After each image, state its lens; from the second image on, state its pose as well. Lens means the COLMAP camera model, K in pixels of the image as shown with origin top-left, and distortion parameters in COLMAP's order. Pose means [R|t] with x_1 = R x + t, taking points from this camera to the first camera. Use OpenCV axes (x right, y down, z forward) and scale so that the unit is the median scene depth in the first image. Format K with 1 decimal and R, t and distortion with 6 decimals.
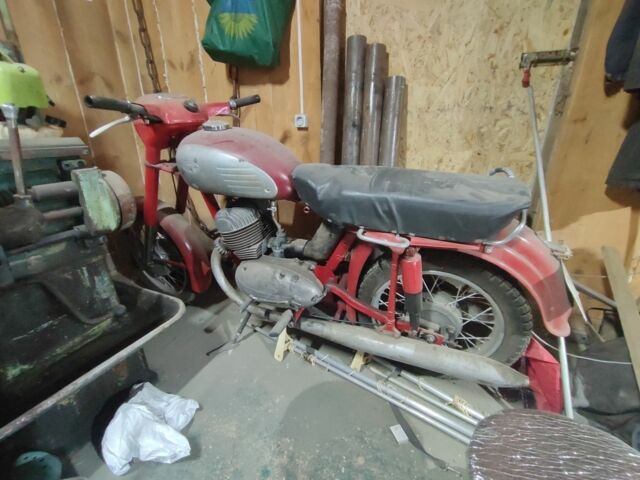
lens RADIAL K [[289.5, 0, 320.0], [0, 289.5, 240.0], [0, 0, 1]] dist [-0.009696, 0.000405]
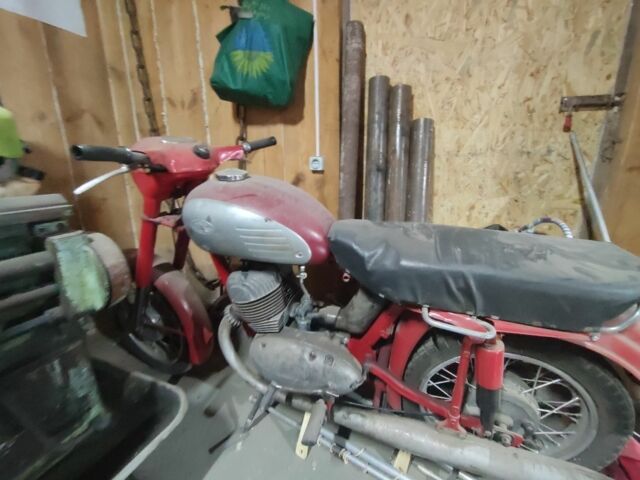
lens RADIAL K [[289.5, 0, 320.0], [0, 289.5, 240.0], [0, 0, 1]] dist [-0.009696, 0.000405]
pose [[0.998860, -0.010104, 0.046646, -0.128253], [0.014682, 0.994993, -0.098865, -0.106416], [-0.045413, 0.099437, 0.994007, 0.152241]]
